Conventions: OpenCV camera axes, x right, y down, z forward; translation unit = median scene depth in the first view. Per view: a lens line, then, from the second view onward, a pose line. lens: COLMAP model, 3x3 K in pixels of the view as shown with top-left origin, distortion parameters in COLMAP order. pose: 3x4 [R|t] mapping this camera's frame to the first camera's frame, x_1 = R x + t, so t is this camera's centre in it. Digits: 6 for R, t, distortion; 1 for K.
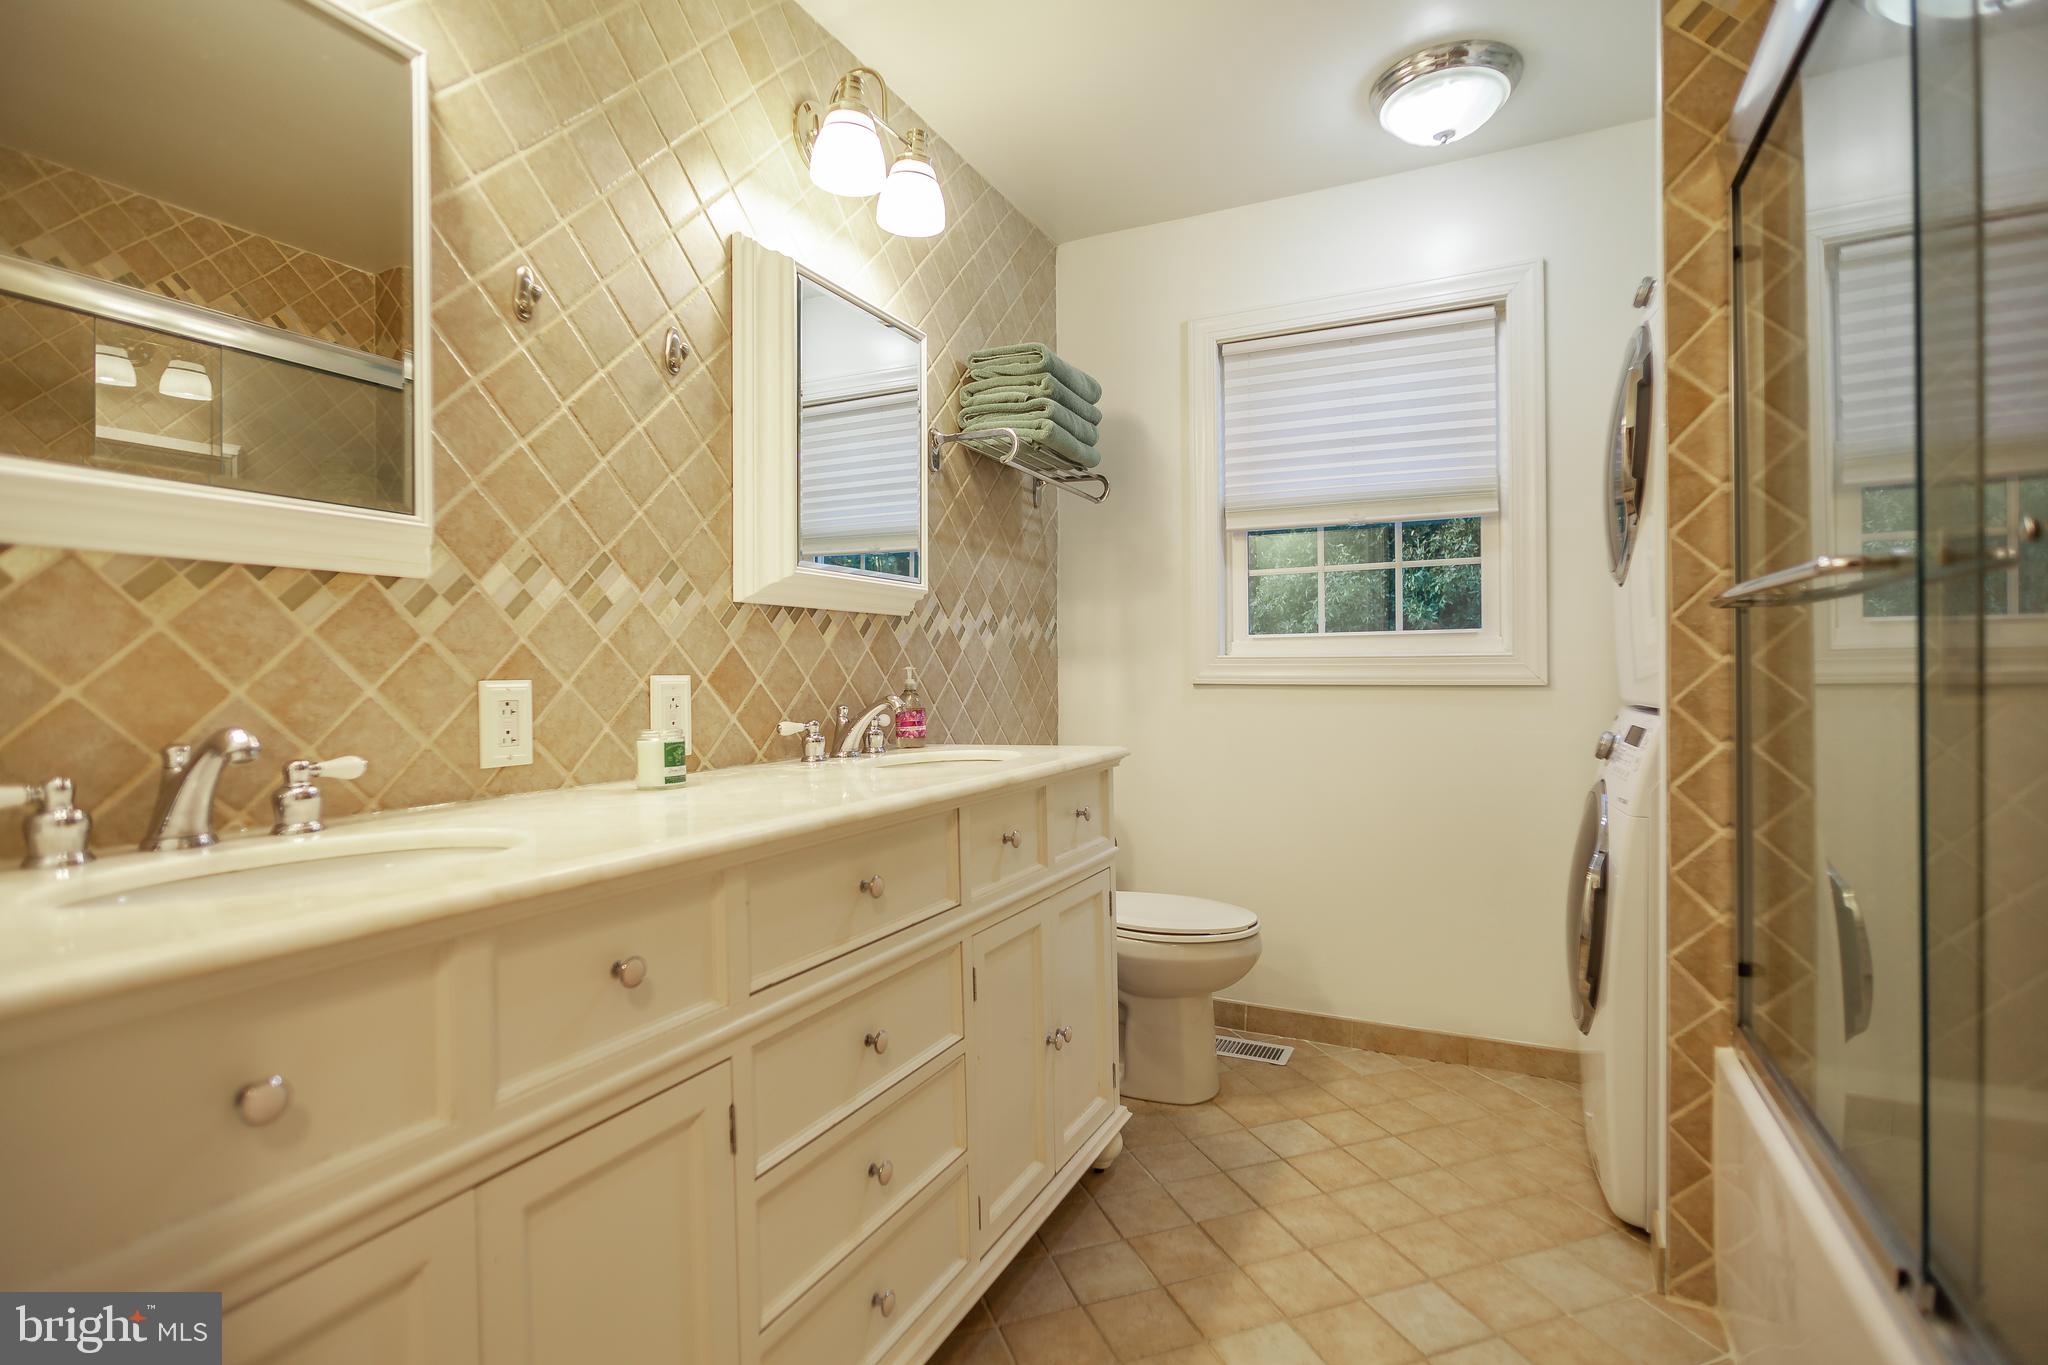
lens RADIAL K [[973.9, 0, 1022.0], [0, 973.9, 679.7], [0, 0, 1]] dist [-0.022806, 0.014747]
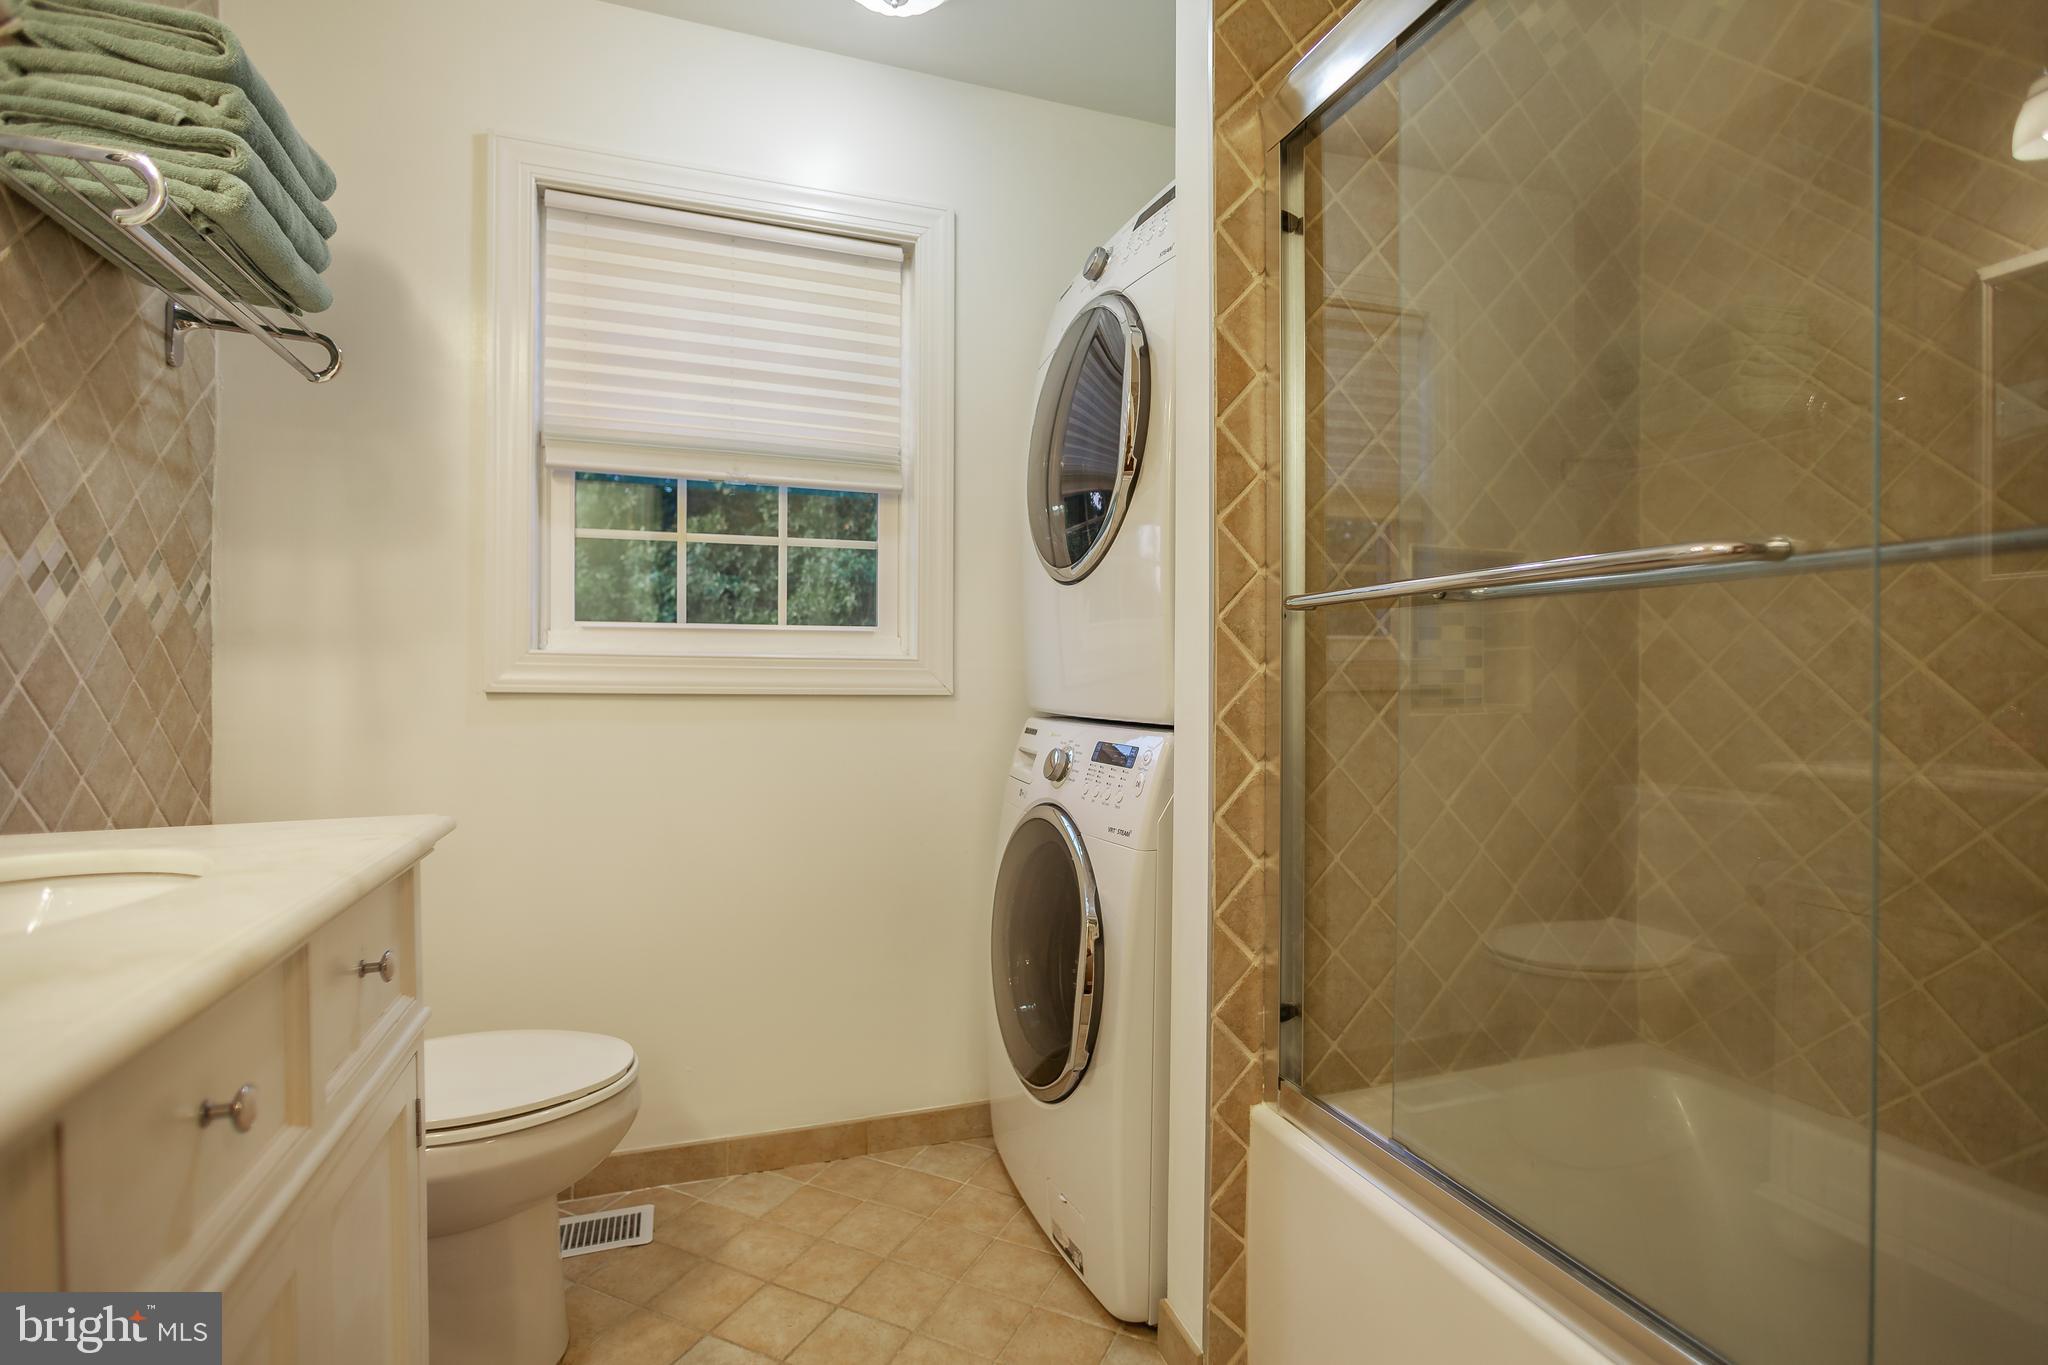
lens RADIAL K [[973.9, 0, 1022.7], [0, 973.9, 679.9], [0, 0, 1]] dist [-0.022806, 0.014747]
pose [[0.700333, 0.008916, 0.713761, -0.043533], [-0.006441, 0.999960, -0.006171, -0.002681], [-0.713787, -0.000276, 0.700362, 0.347015]]
